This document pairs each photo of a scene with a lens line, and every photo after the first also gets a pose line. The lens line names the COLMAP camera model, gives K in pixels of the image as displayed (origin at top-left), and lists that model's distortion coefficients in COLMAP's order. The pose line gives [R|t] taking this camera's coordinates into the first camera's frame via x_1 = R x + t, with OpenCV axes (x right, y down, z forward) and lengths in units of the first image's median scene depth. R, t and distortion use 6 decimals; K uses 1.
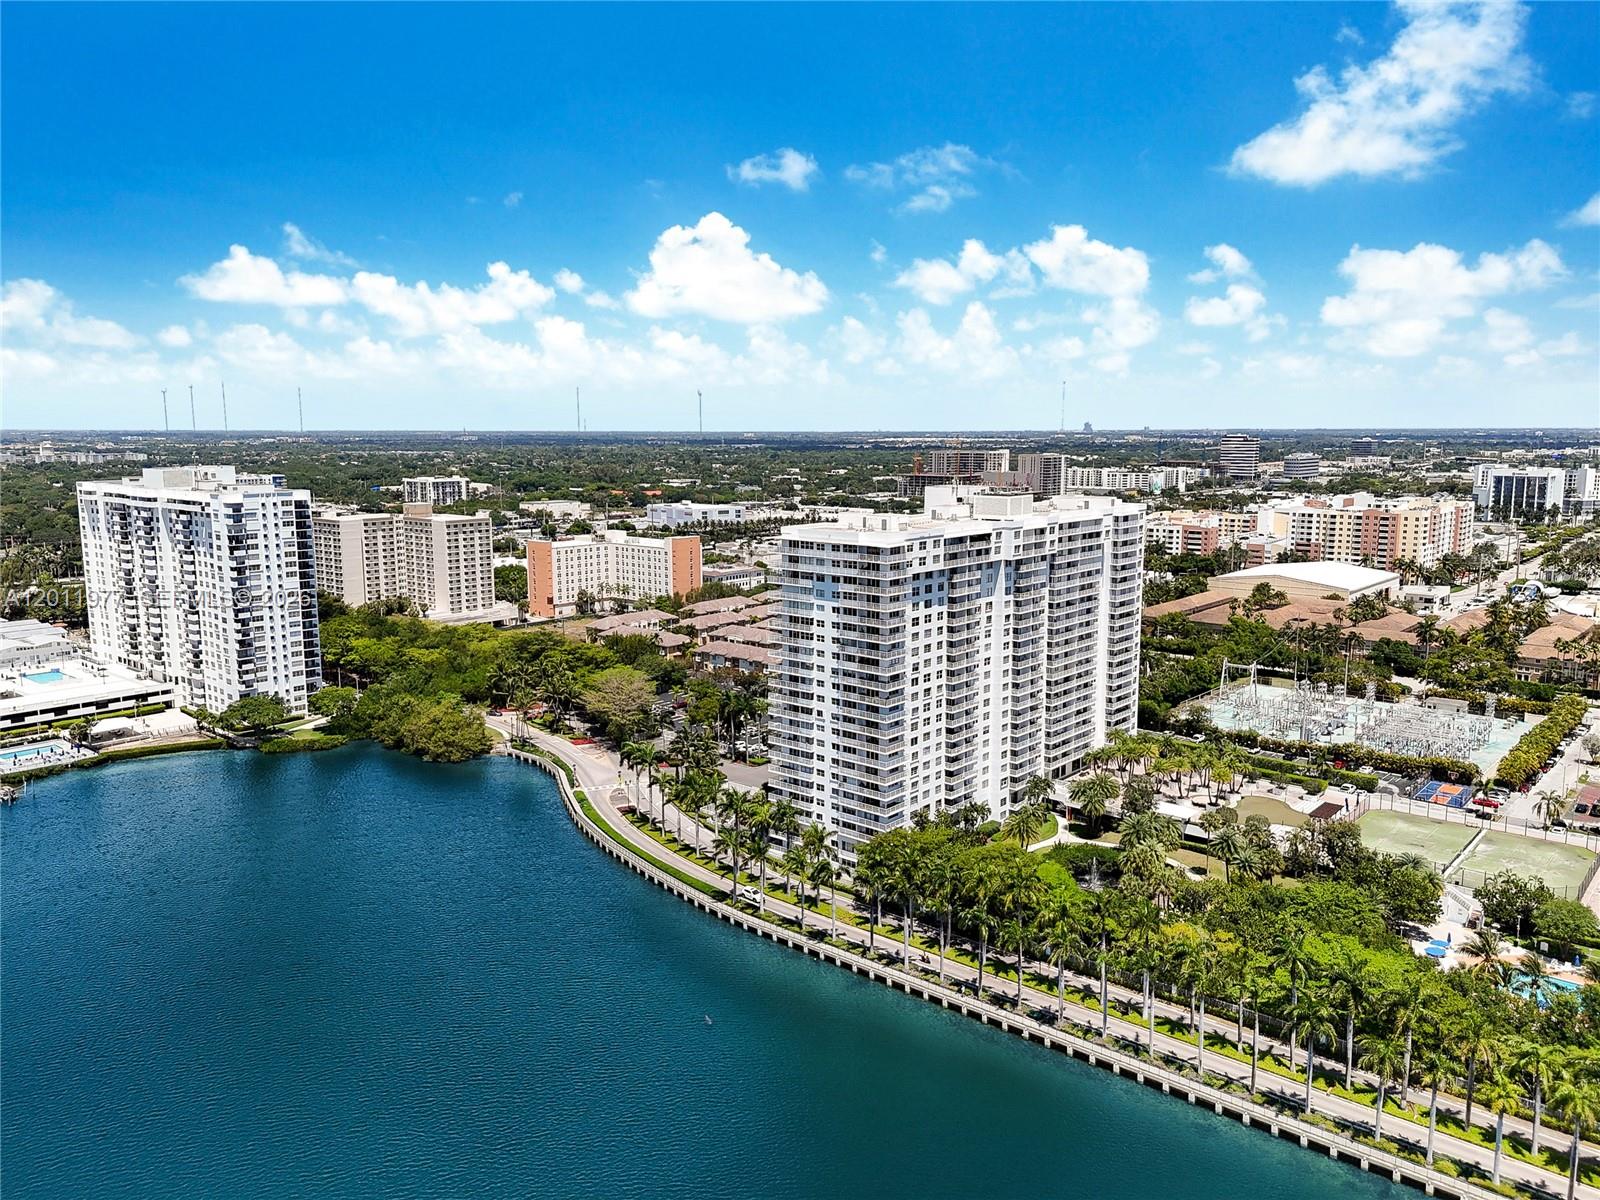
lens RADIAL K [[1143.2, 0, 798.6], [0, 1143.2, 587.8], [0, 0, 1]] dist [0.028448, -0.041677]
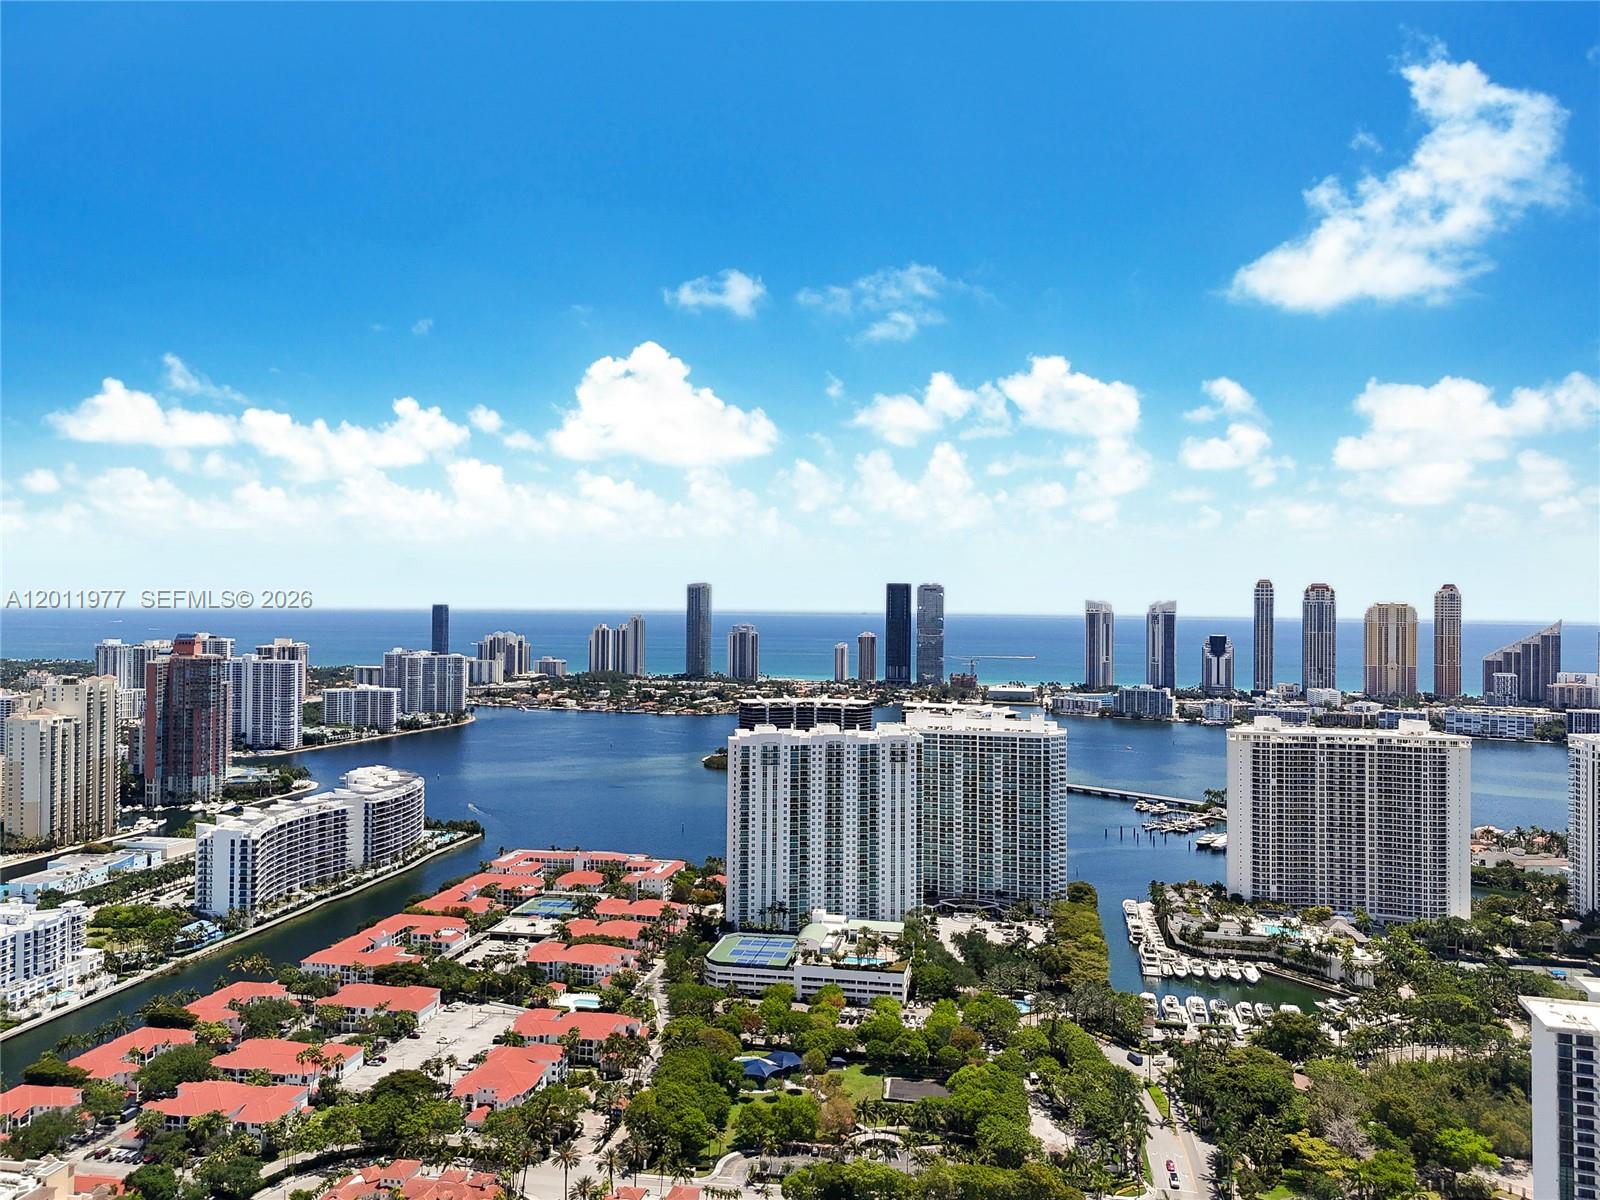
lens RADIAL K [[1143.2, 0, 802.8], [0, 1143.2, 610.1], [0, 0, 1]] dist [0.028448, -0.041677]
pose [[0.998837, 0.003759, 0.048062, 0.003212], [0.002404, 0.991832, -0.127531, -0.008208], [-0.048149, 0.127499, 0.990669, 0.144728]]
